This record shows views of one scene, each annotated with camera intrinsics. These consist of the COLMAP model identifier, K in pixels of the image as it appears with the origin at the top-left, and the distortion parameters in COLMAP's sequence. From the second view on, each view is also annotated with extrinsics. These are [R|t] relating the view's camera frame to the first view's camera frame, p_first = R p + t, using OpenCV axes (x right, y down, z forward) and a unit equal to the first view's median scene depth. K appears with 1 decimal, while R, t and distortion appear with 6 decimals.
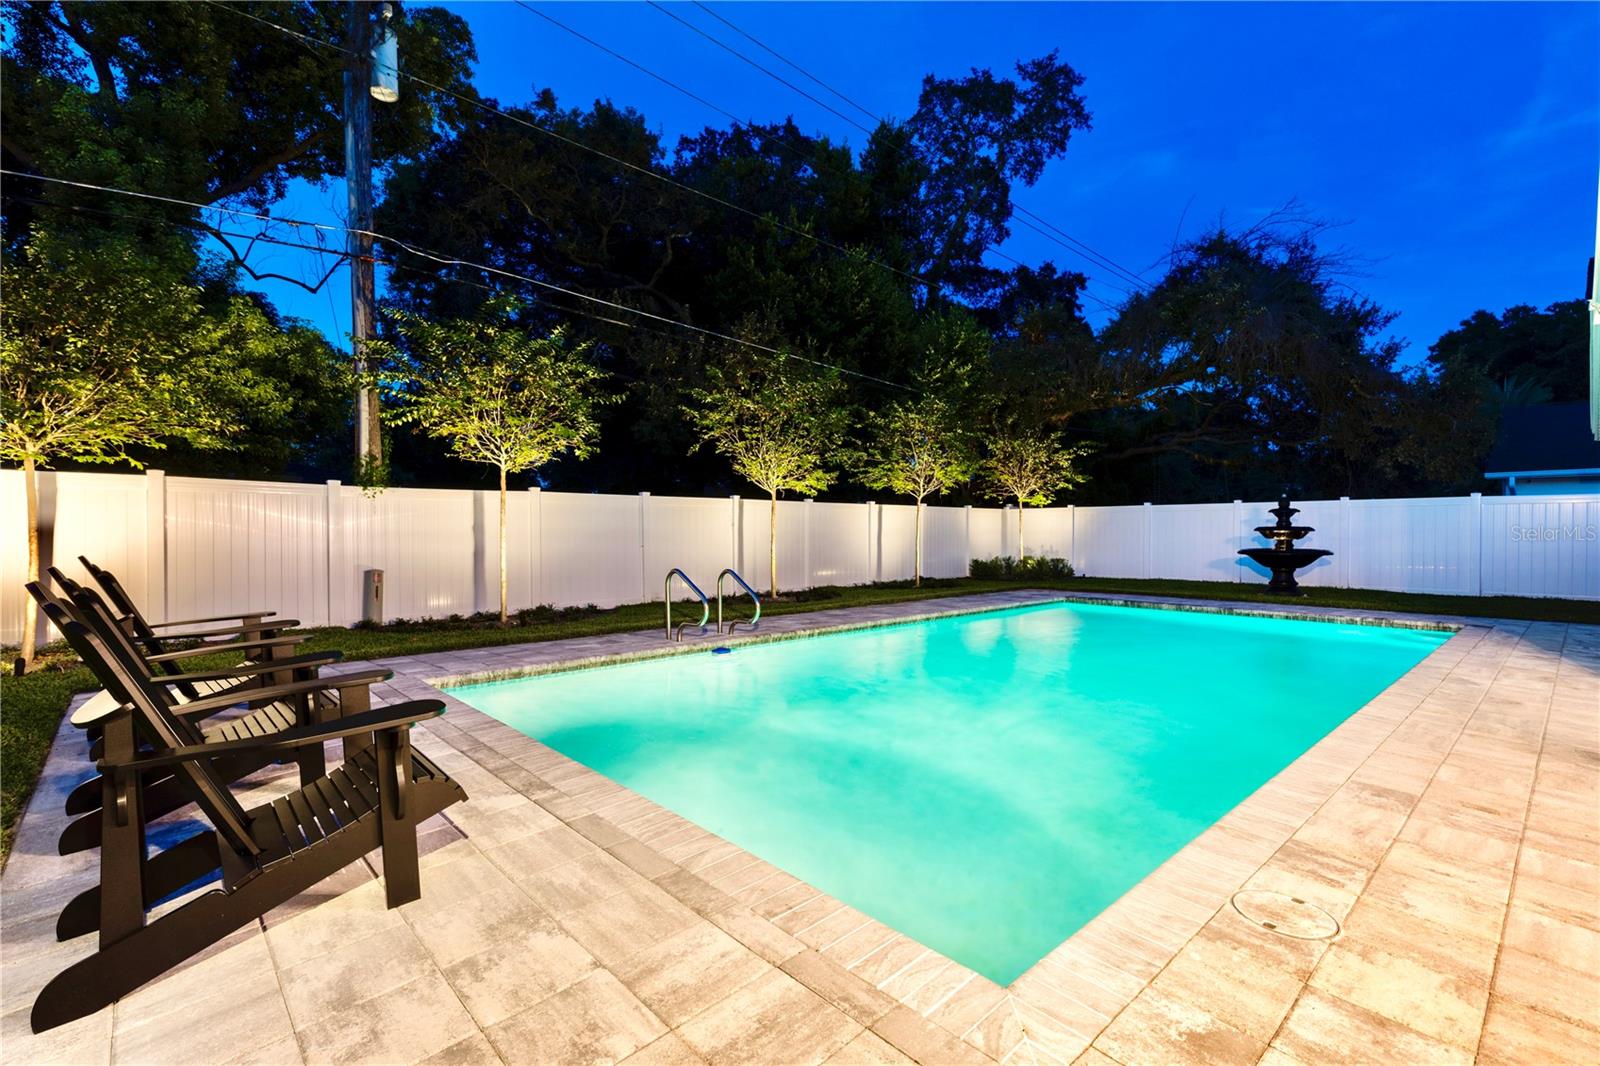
lens RADIAL K [[710.1, 0, 800.0], [0, 710.1, 533.0], [0, 0, 1]] dist [-0.000436, -0.000585]
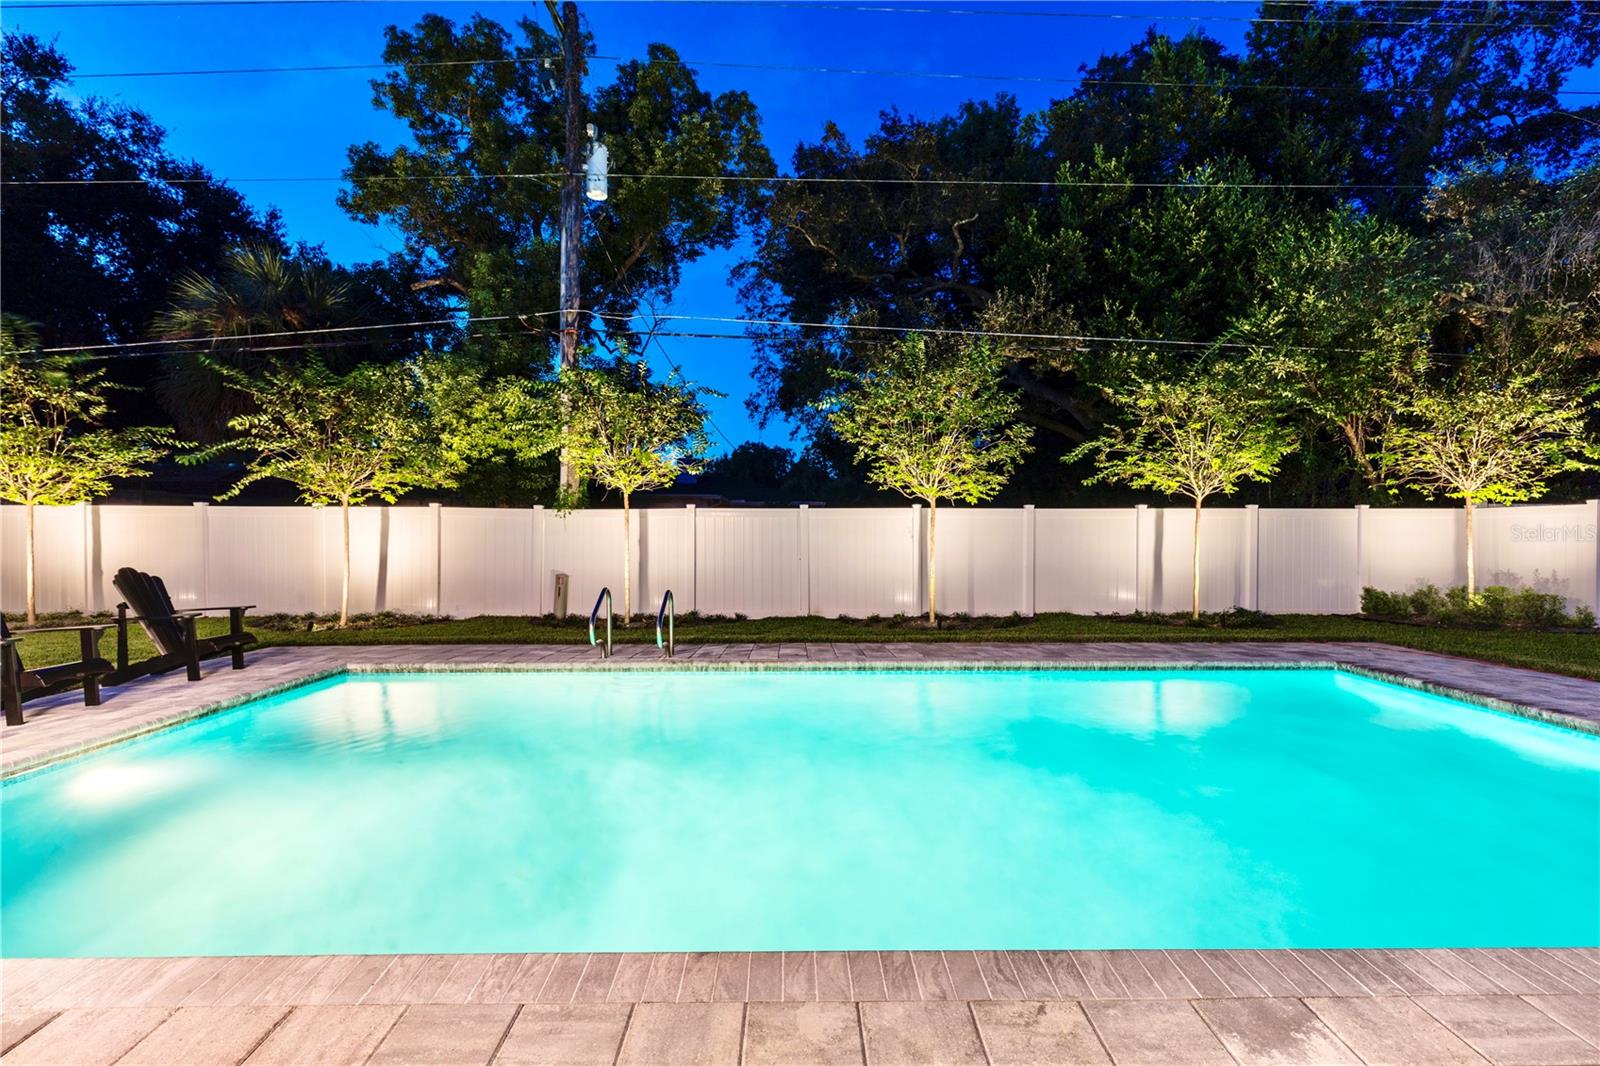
lens RADIAL K [[710.1, 0, 800.0], [0, 710.1, 533.0], [0, 0, 1]] dist [-0.000436, -0.000585]
pose [[0.746383, -0.000367, -0.665517, 0.436719], [-0.002231, 0.999993, -0.003053, -0.015380], [0.665513, 0.003764, 0.746377, 0.258118]]
